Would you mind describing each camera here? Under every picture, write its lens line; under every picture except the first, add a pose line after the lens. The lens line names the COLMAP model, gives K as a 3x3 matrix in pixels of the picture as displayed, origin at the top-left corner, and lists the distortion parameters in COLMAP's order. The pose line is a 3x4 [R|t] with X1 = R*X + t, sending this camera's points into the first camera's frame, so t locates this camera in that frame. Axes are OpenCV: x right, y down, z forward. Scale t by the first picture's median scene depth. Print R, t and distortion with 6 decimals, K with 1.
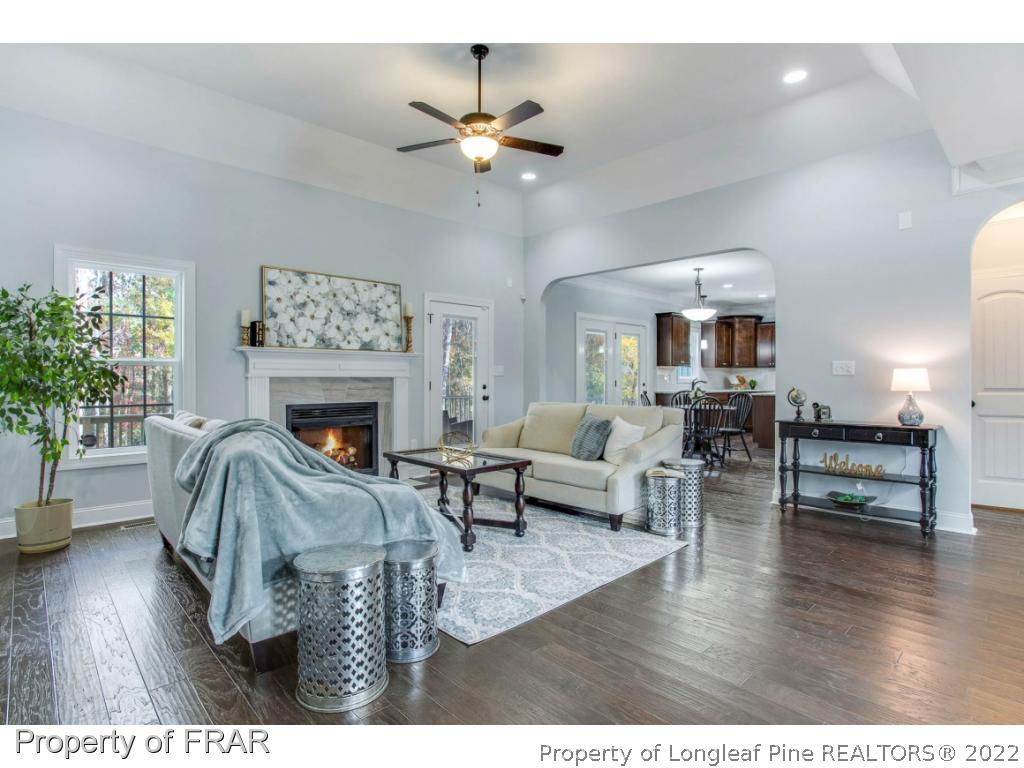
lens RADIAL K [[537.4, 0, 519.7], [0, 537.4, 380.5], [0, 0, 1]] dist [-0.001795, 0.000860]
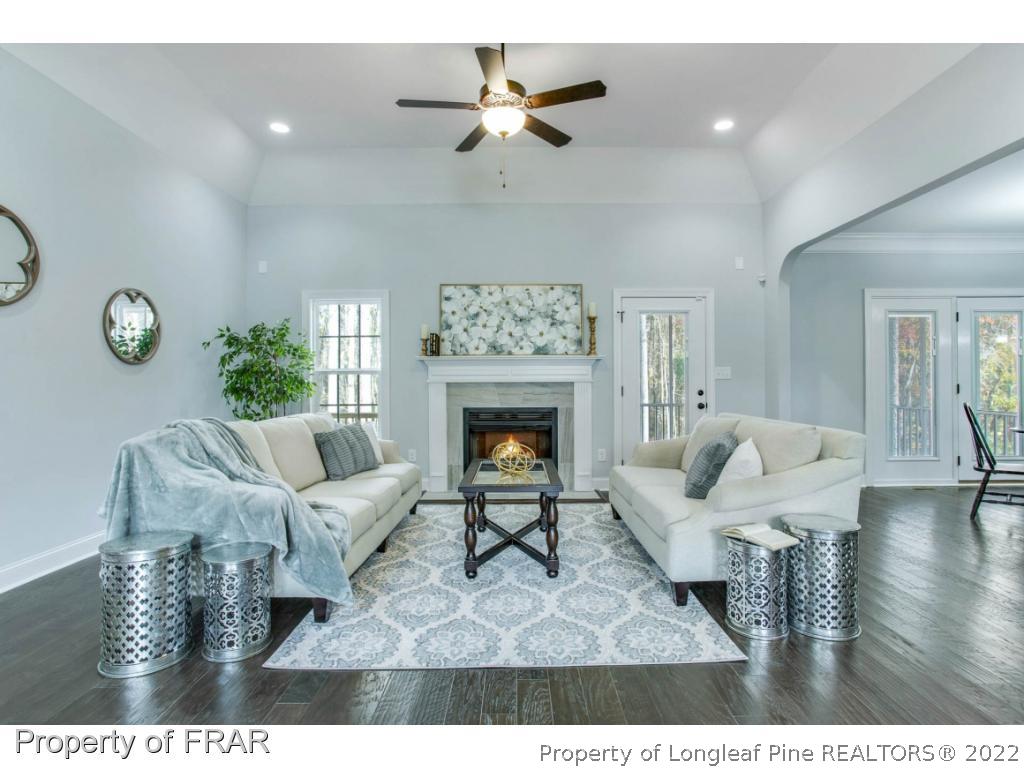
lens RADIAL K [[537.4, 0, 519.7], [0, 537.4, 380.5], [0, 0, 1]] dist [-0.001795, 0.000860]
pose [[0.741238, -0.010634, -0.671159, 0.361094], [0.002607, 0.999913, -0.012964, 0.003883], [0.671238, 0.007860, 0.741200, 0.245285]]
